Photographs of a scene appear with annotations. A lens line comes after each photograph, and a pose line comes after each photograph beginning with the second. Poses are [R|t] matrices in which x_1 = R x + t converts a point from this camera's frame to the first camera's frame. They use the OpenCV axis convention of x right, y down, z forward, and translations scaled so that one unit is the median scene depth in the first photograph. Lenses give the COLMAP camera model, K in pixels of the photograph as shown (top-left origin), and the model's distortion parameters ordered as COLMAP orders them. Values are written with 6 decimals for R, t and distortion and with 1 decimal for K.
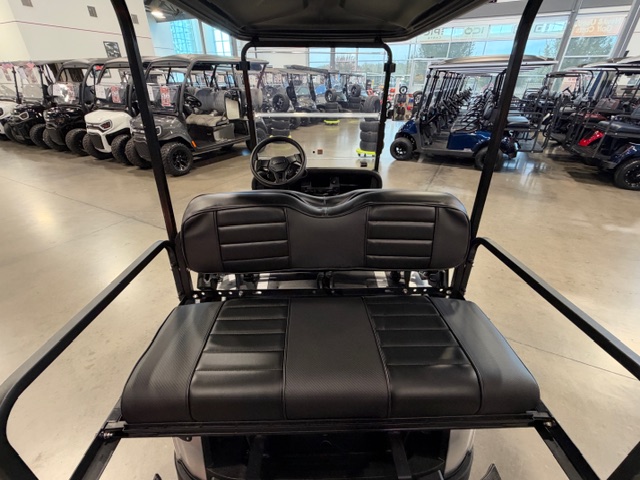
lens RADIAL K [[291.0, 0, 320.0], [0, 291.0, 240.0], [0, 0, 1]] dist [-0.001896, 0.000594]
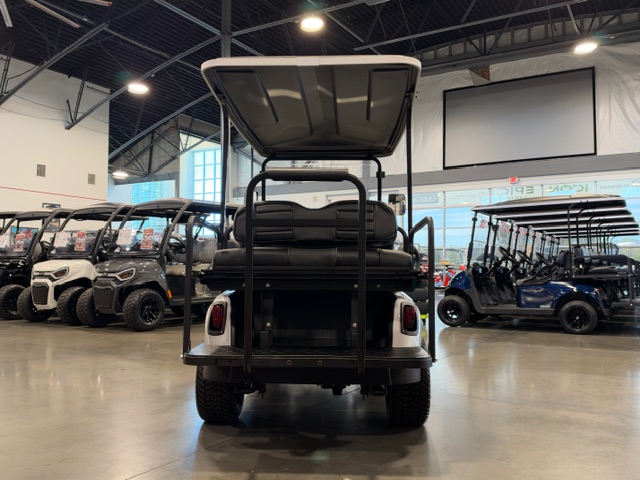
lens RADIAL K [[554.7, 0, 320.0], [0, 554.7, 240.0], [0, 0, 1]] dist [0.109279, -0.290232]
pose [[0.998308, -0.000376, -0.058149, 0.039419], [-0.030072, 0.852542, -0.521792, 0.277889], [0.049770, 0.522658, 0.851088, -0.273284]]
